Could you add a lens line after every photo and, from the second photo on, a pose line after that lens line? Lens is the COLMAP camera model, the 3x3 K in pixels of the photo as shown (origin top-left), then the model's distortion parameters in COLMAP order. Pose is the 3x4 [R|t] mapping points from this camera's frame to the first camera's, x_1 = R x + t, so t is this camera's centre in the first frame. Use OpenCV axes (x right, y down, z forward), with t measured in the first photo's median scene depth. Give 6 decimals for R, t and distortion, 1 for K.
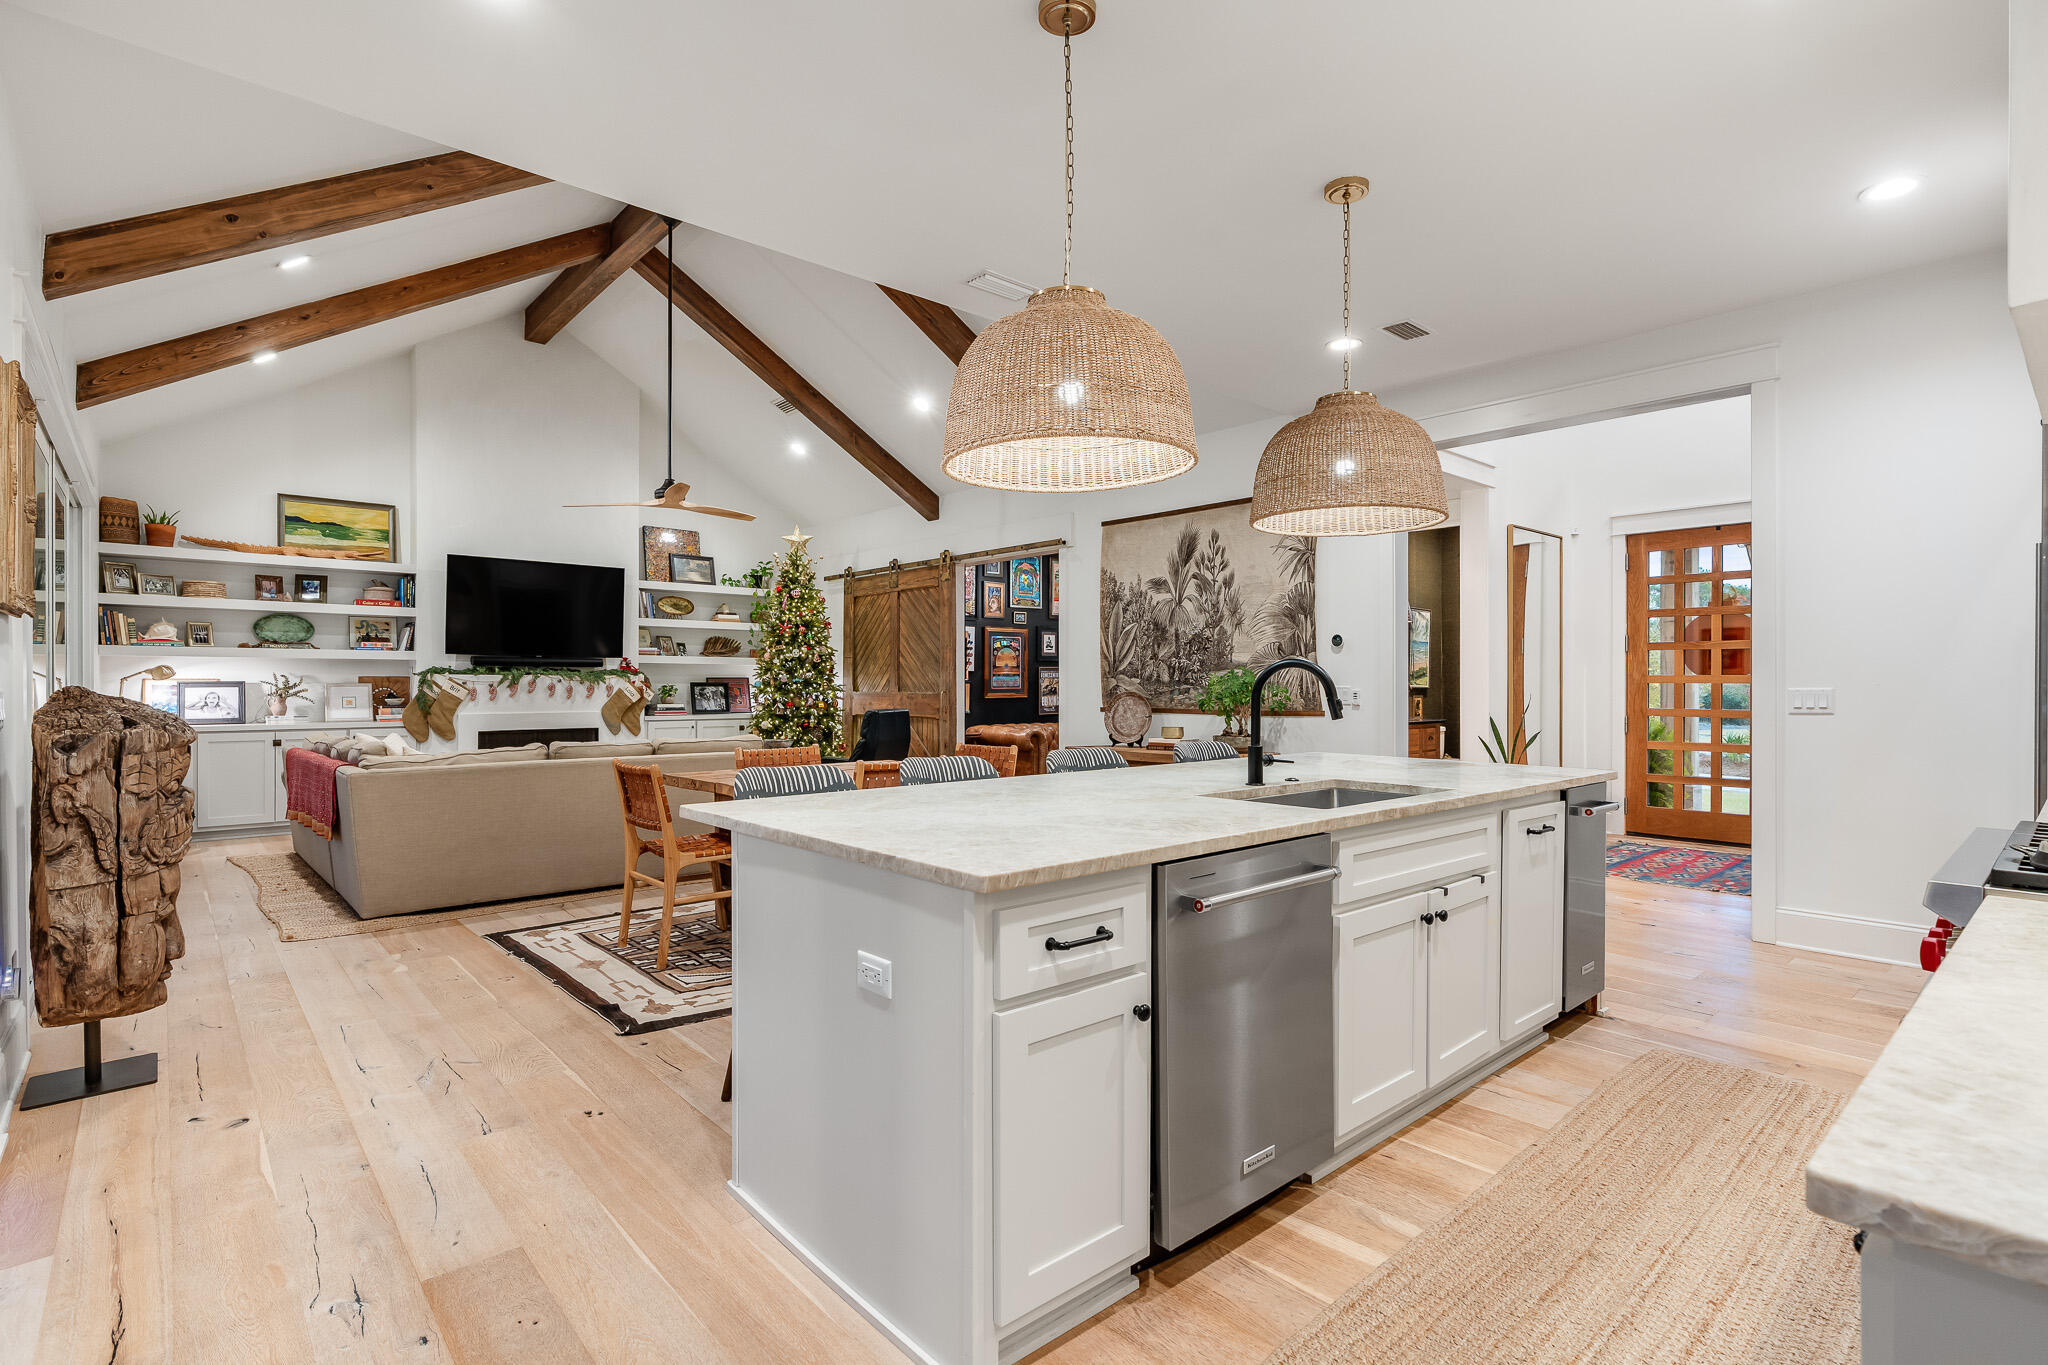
lens RADIAL K [[972.3, 0, 1024.0], [0, 972.3, 682.5], [0, 0, 1]] dist [-0.004445, 0.001403]
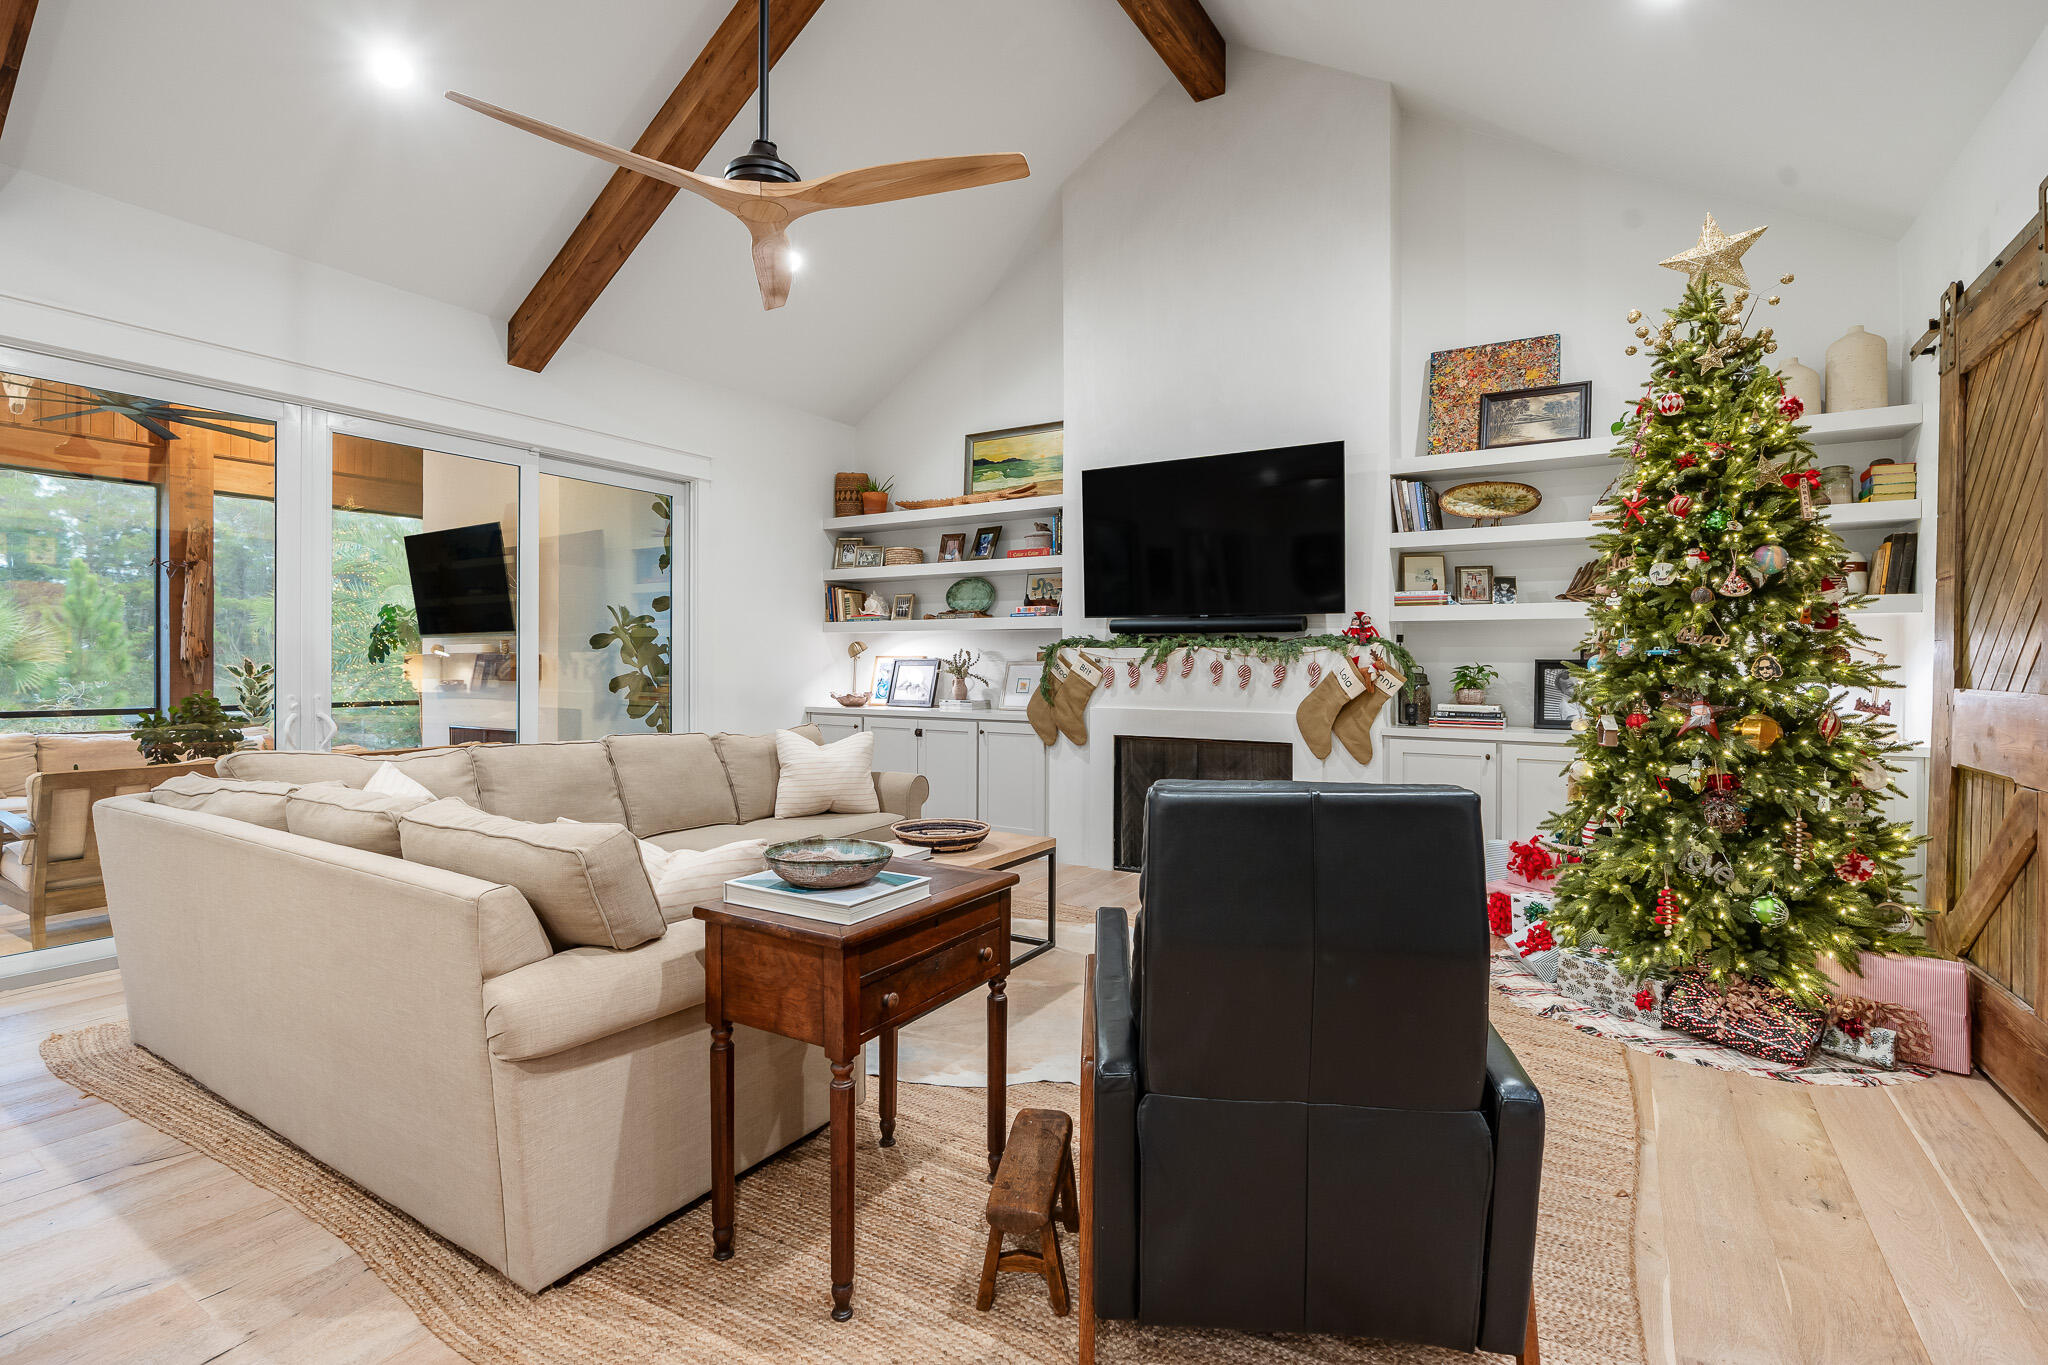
lens RADIAL K [[942.8, 0, 1028.6], [0, 942.8, 659.4], [0, 0, 1]] dist [-0.001454, 0.000867]
pose [[0.284135, -0.002587, -0.958781, 0.028442], [-0.001542, 0.999994, -0.003155, 0.002010], [0.958783, 0.002375, 0.284129, 0.805448]]
